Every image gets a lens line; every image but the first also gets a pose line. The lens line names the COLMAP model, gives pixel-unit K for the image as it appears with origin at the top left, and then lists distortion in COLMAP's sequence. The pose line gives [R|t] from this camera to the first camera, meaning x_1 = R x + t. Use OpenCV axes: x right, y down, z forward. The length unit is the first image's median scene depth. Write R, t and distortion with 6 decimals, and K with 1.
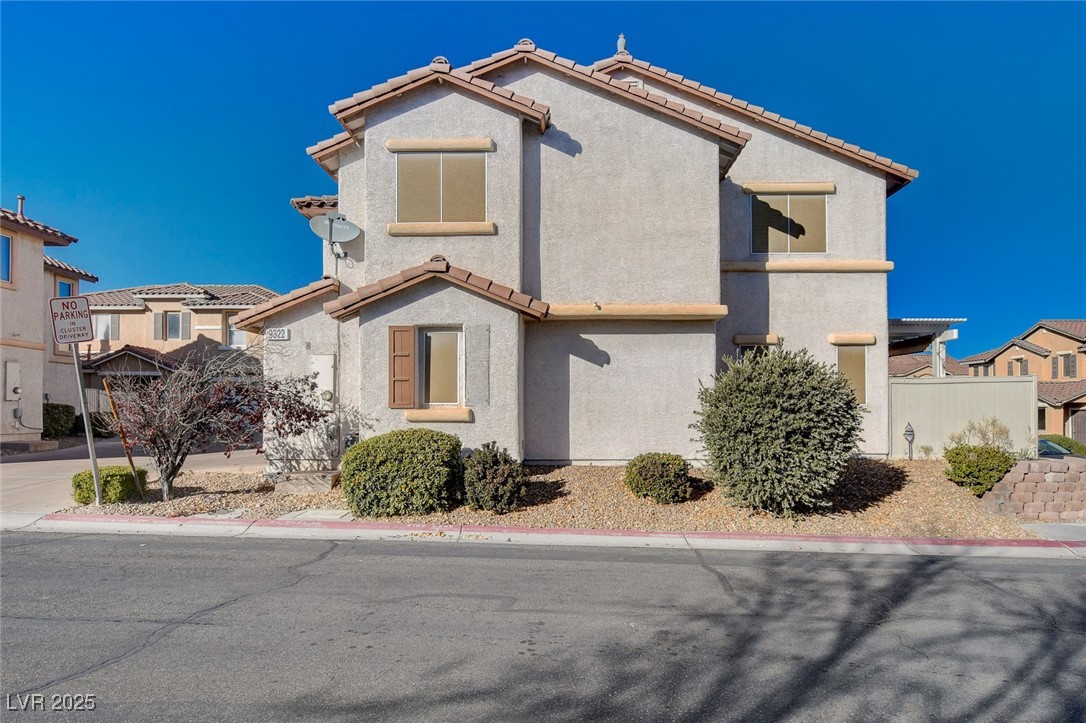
lens RADIAL K [[605.5, 0, 542.8], [0, 605.5, 401.9], [0, 0, 1]] dist [-0.002766, -0.000507]
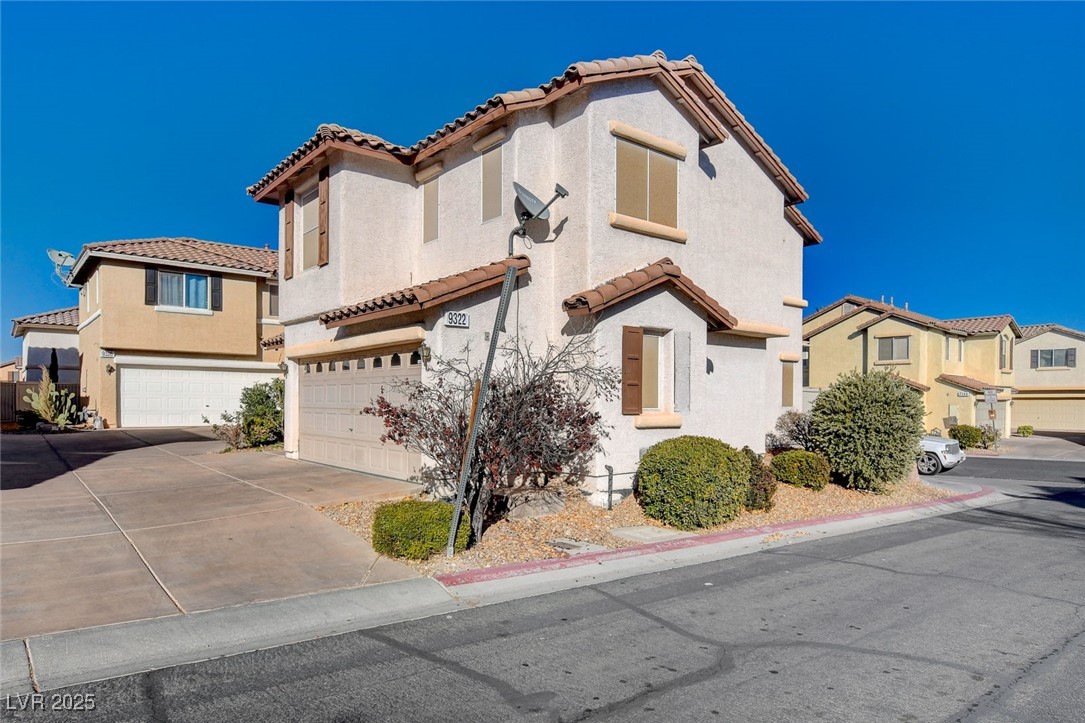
lens RADIAL K [[651.2, 0, 543.1], [0, 651.2, 402.2], [0, 0, 1]] dist [0.000505, 0.000729]
pose [[0.779012, 0.006042, 0.626980, -0.948764], [-0.018820, 0.999728, 0.013749, -0.019200], [-0.626727, -0.022511, 0.778914, 0.288304]]
